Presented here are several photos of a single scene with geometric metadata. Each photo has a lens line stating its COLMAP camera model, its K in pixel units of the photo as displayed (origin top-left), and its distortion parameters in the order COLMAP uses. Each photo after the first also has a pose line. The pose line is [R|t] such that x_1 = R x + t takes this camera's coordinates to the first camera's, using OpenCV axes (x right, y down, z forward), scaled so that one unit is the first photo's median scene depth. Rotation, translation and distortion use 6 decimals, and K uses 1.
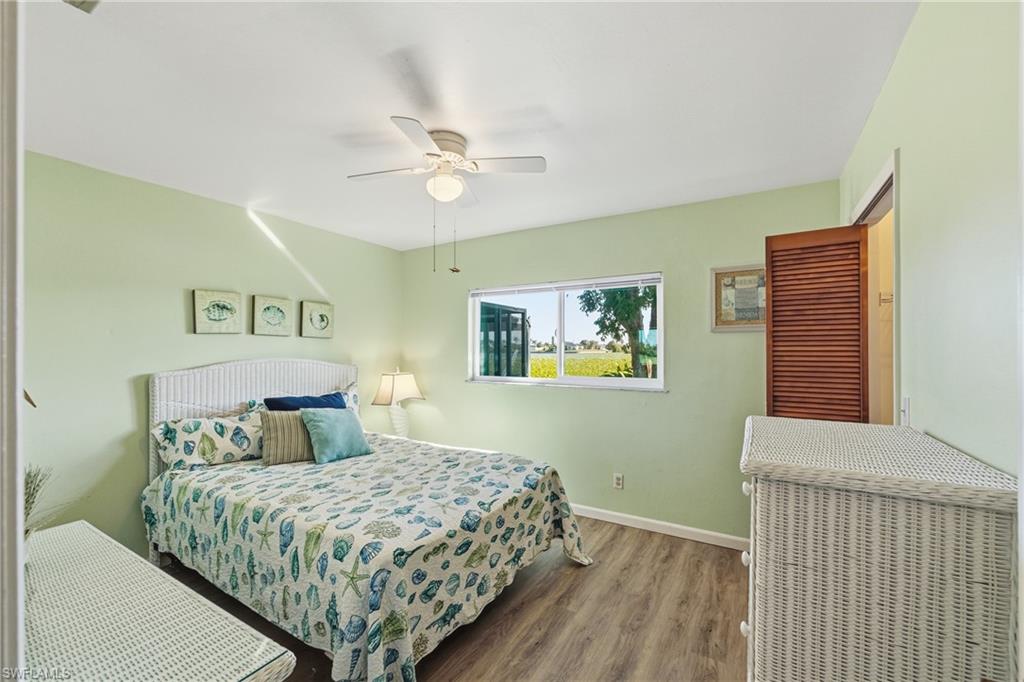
lens RADIAL K [[416.0, 0, 508.0], [0, 416.0, 339.4], [0, 0, 1]] dist [-0.002765, -0.000131]
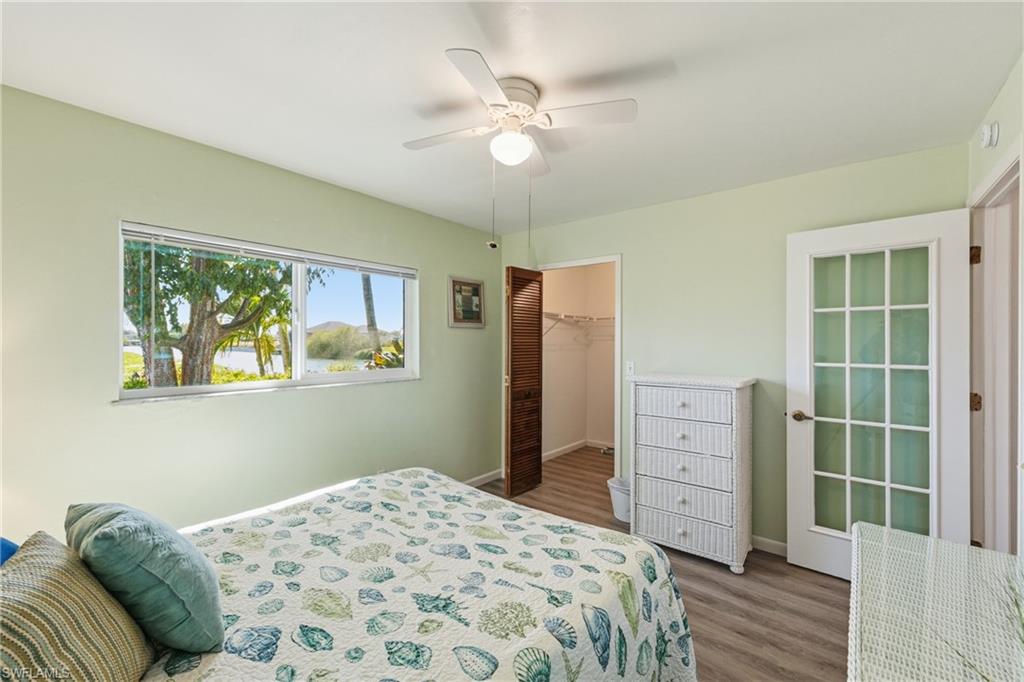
lens RADIAL K [[416.0, 0, 508.0], [0, 416.0, 339.4], [0, 0, 1]] dist [-0.002765, -0.000131]
pose [[0.161495, 0.010058, 0.986822, -0.750586], [-0.022068, 0.999735, -0.006578, 0.024717], [-0.986627, -0.020715, 0.161674, 0.669339]]
